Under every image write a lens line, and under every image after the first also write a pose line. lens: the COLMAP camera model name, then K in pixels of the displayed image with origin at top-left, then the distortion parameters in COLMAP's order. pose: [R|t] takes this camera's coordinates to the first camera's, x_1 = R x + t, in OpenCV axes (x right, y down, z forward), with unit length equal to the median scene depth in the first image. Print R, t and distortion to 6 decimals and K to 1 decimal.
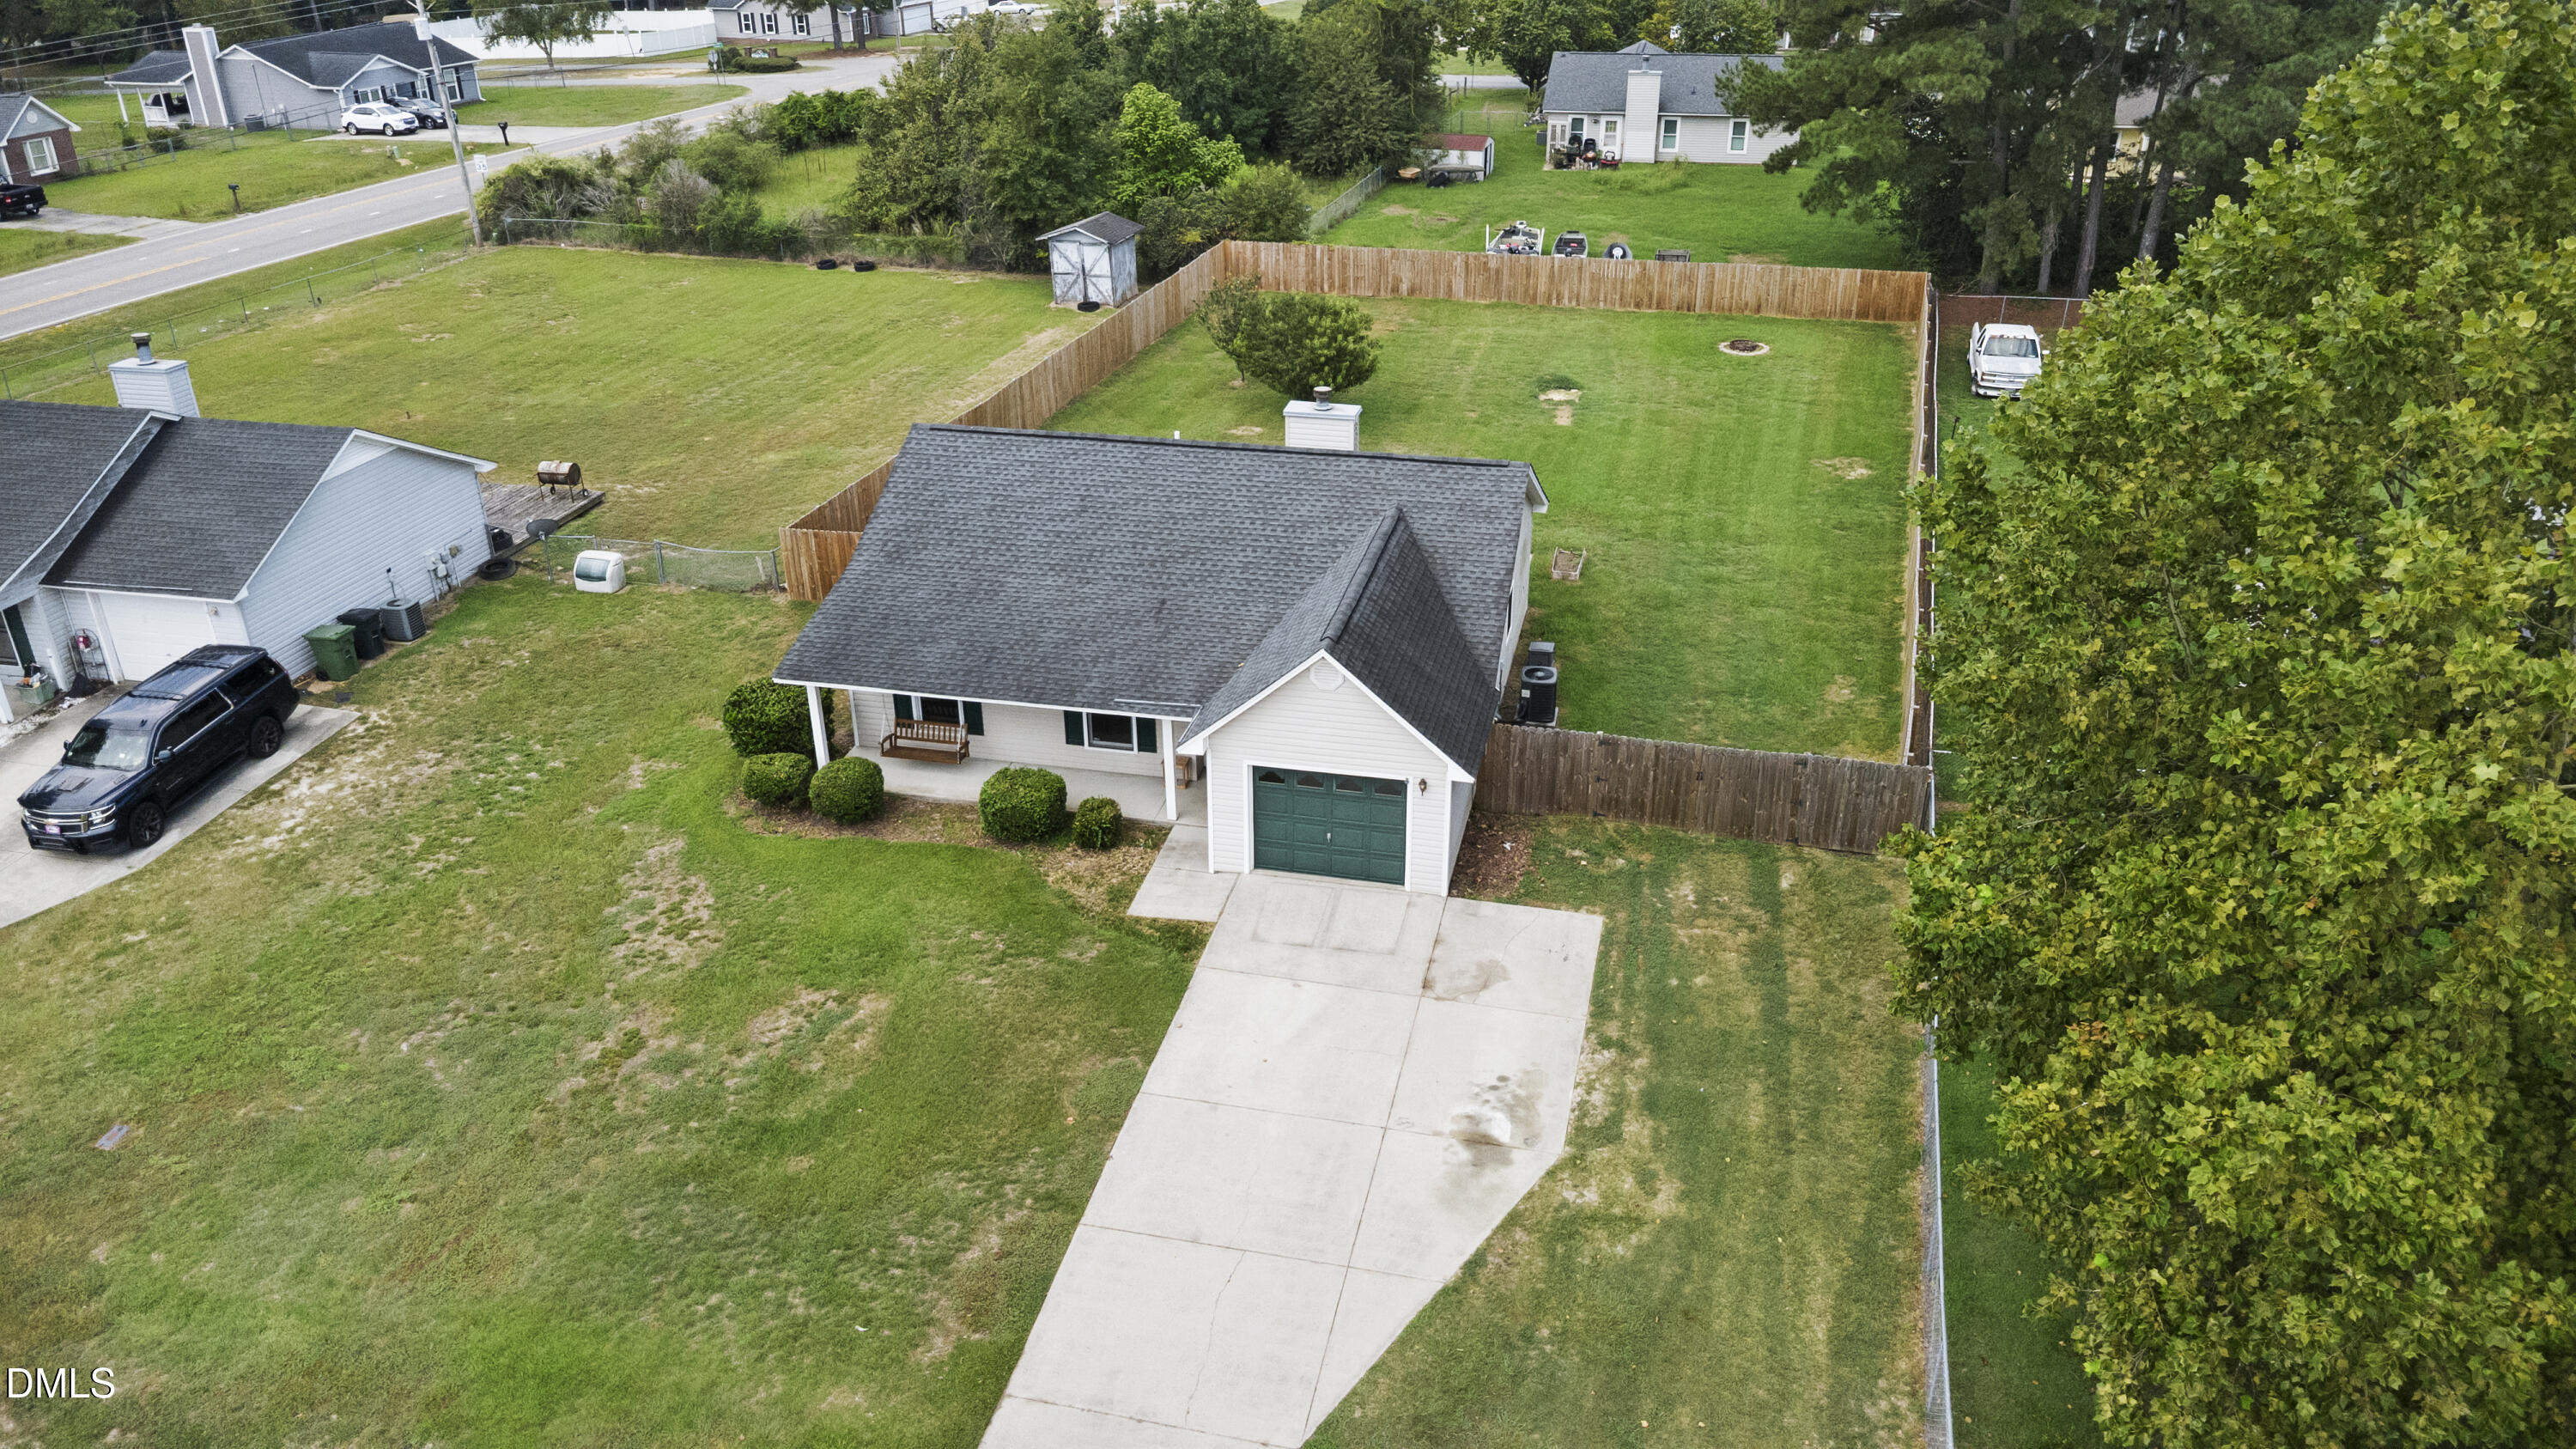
lens RADIAL K [[1808.7, 0, 1288.0], [0, 1808.7, 724.5], [0, 0, 1]] dist [0.026217, -0.031255]
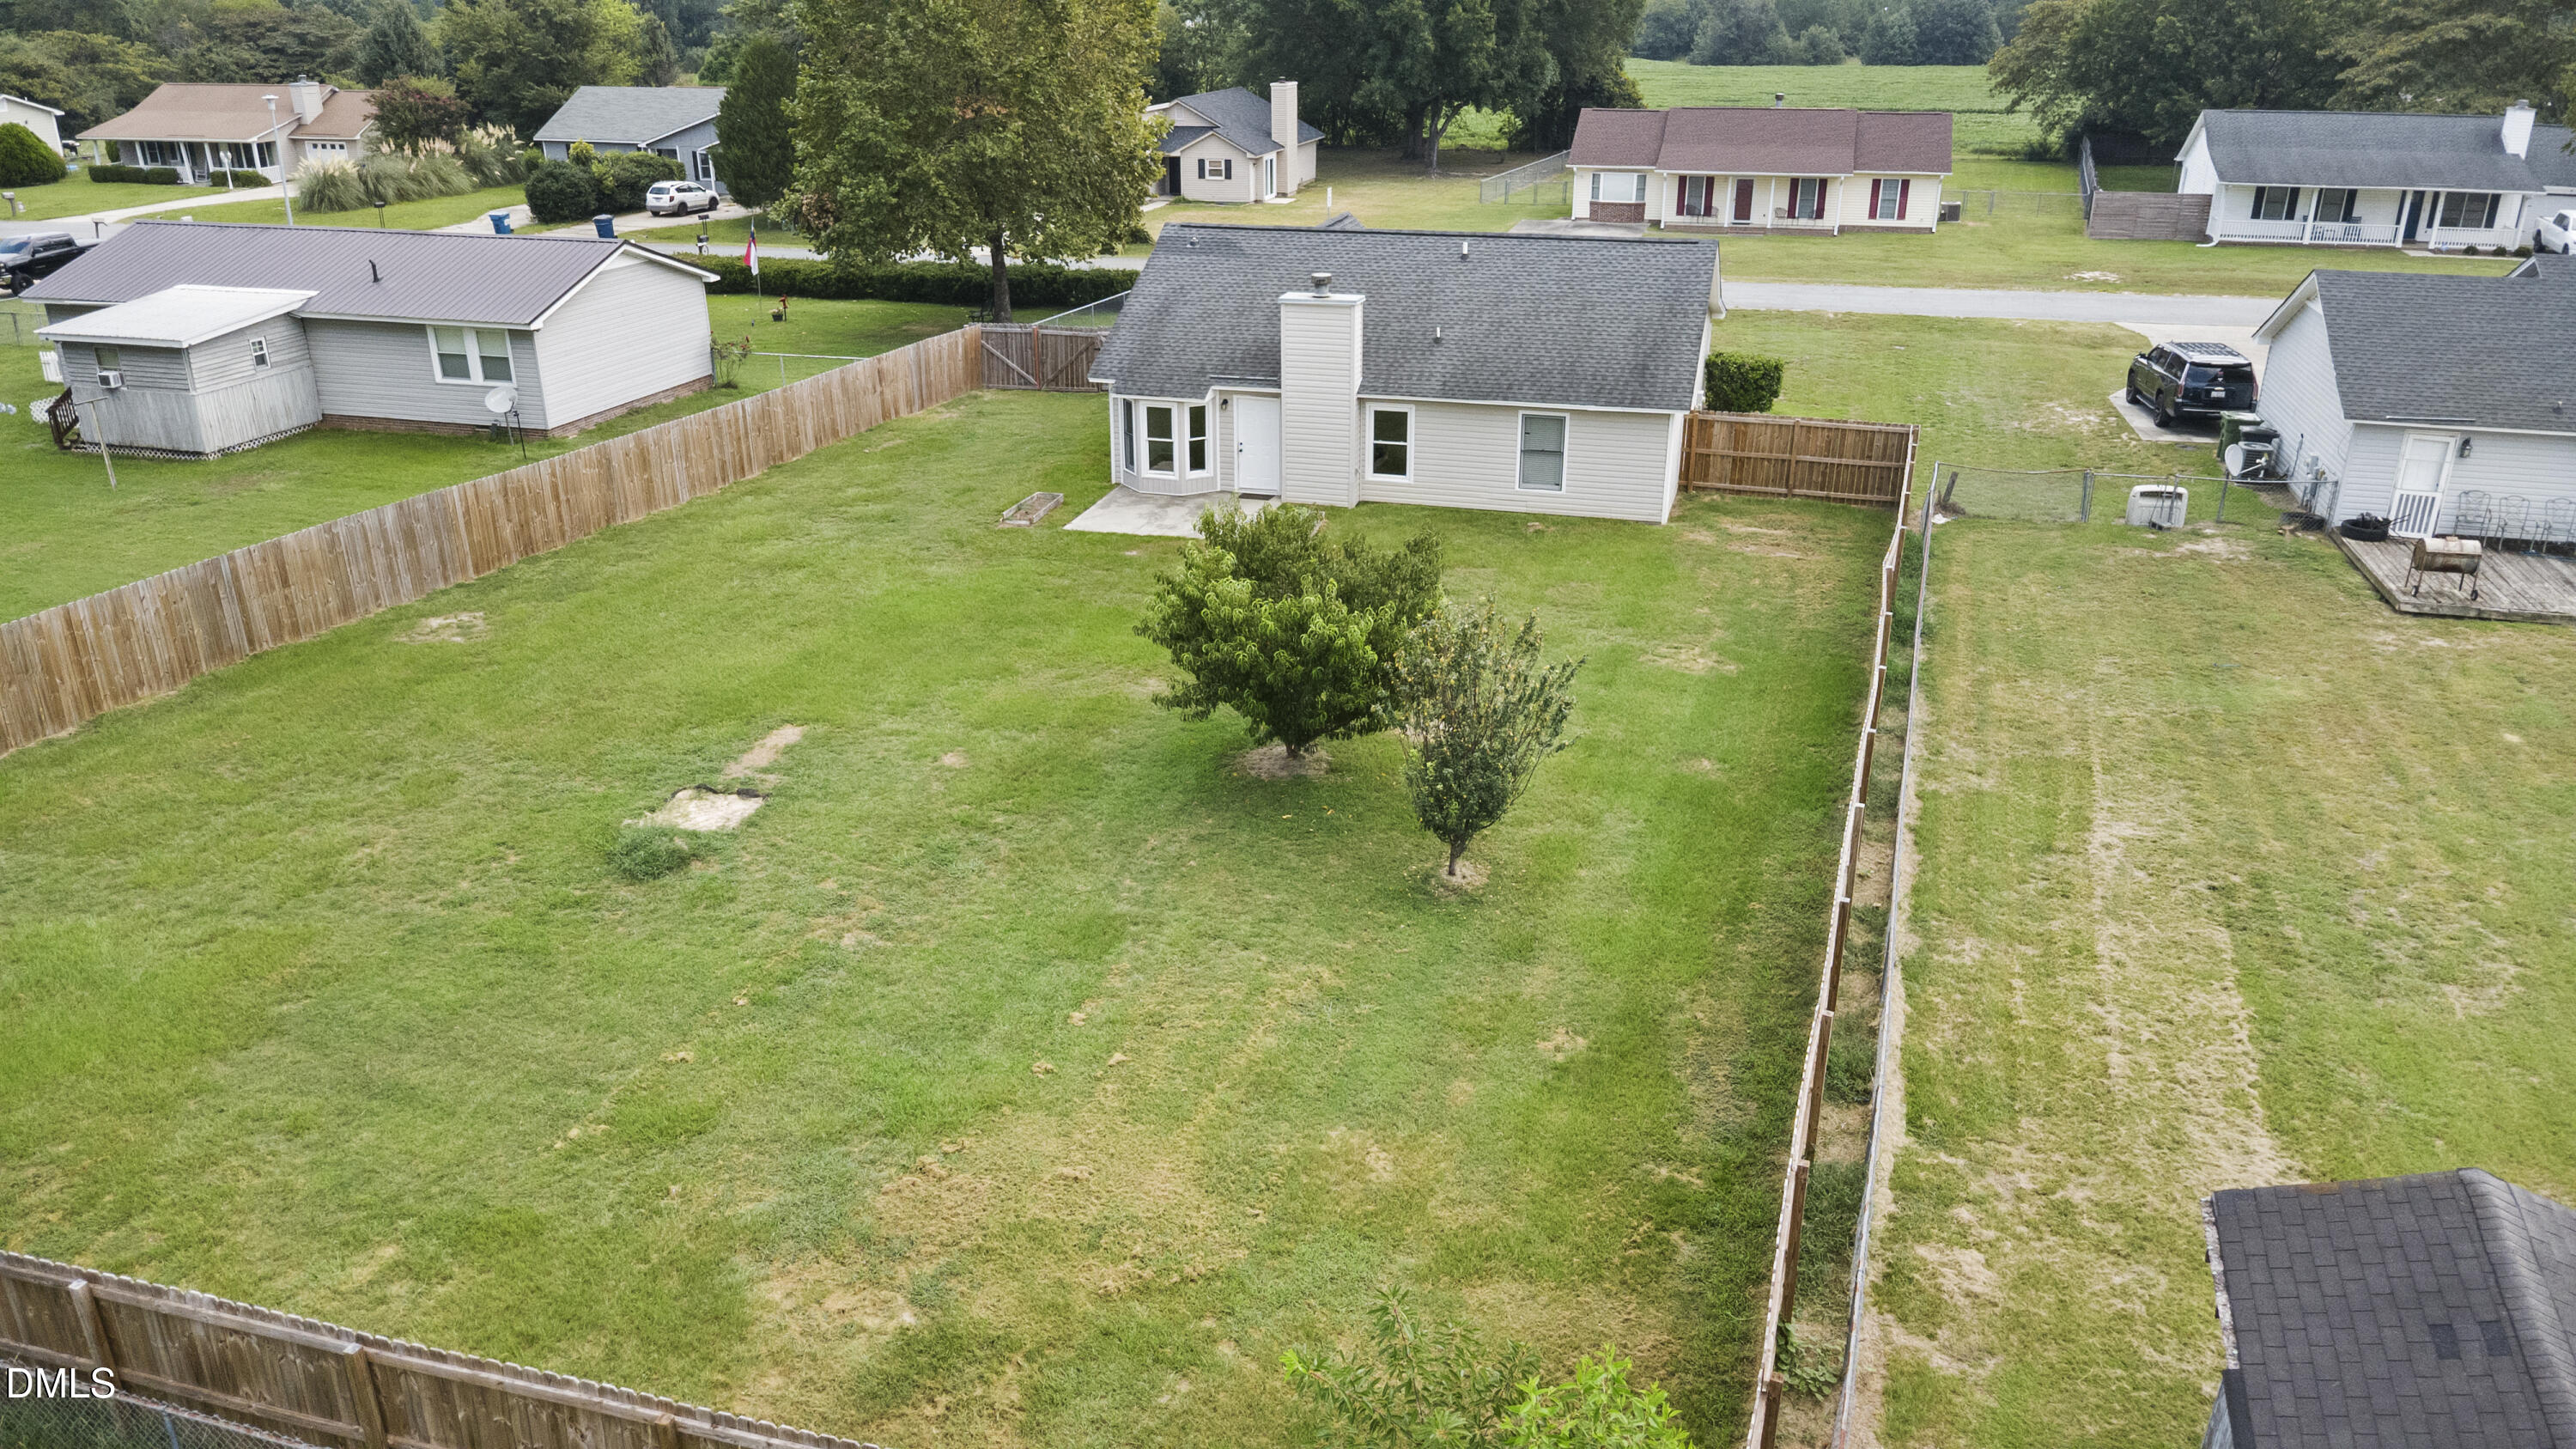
lens RADIAL K [[1812.7, 0, 1288.0], [0, 1812.7, 724.5], [0, 0, 1]] dist [0.006207, 0.000206]
pose [[-0.998605, -0.013338, 0.051099, -0.015577], [0.029644, 0.659188, 0.751393, -0.844133], [-0.043706, 0.751860, -0.657873, 2.075568]]
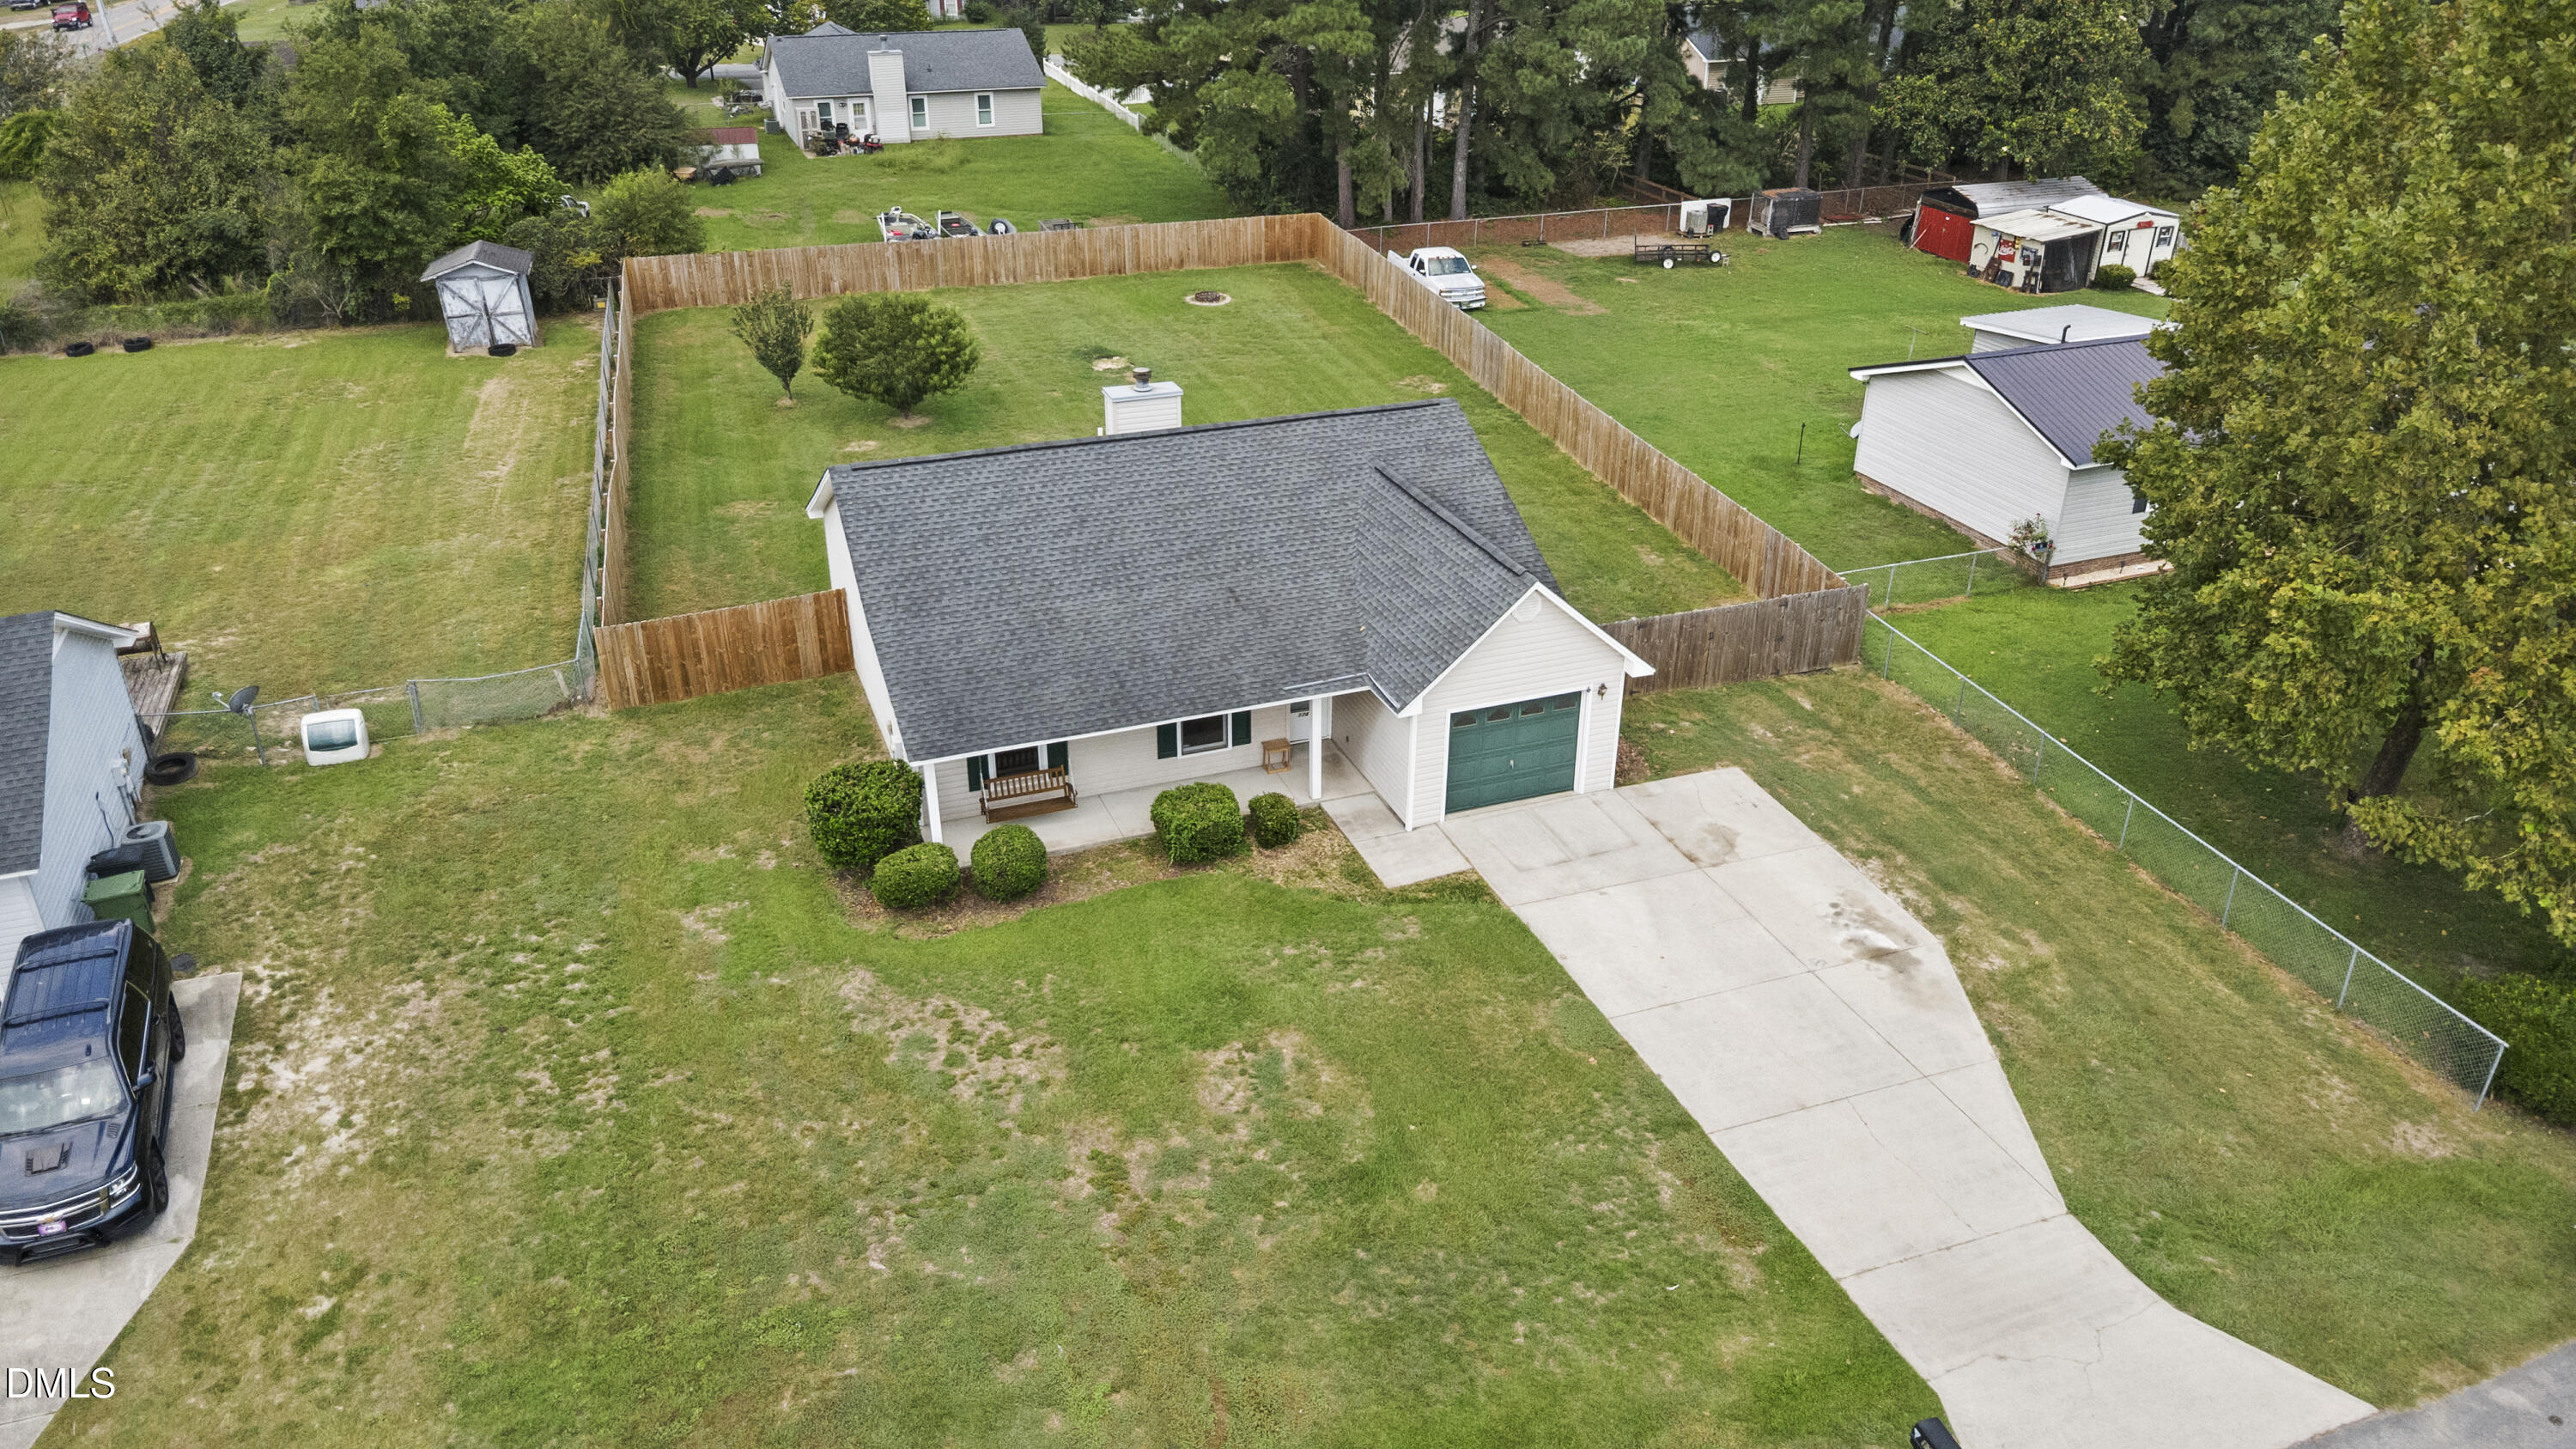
lens RADIAL K [[1808.7, 0, 1288.0], [0, 1808.7, 724.5], [0, 0, 1]] dist [0.026217, -0.031255]
pose [[0.830752, -0.243213, 0.500699, -0.535512], [0.239297, 0.968179, 0.073252, -0.060183], [-0.502582, 0.058962, 0.862516, 0.140315]]
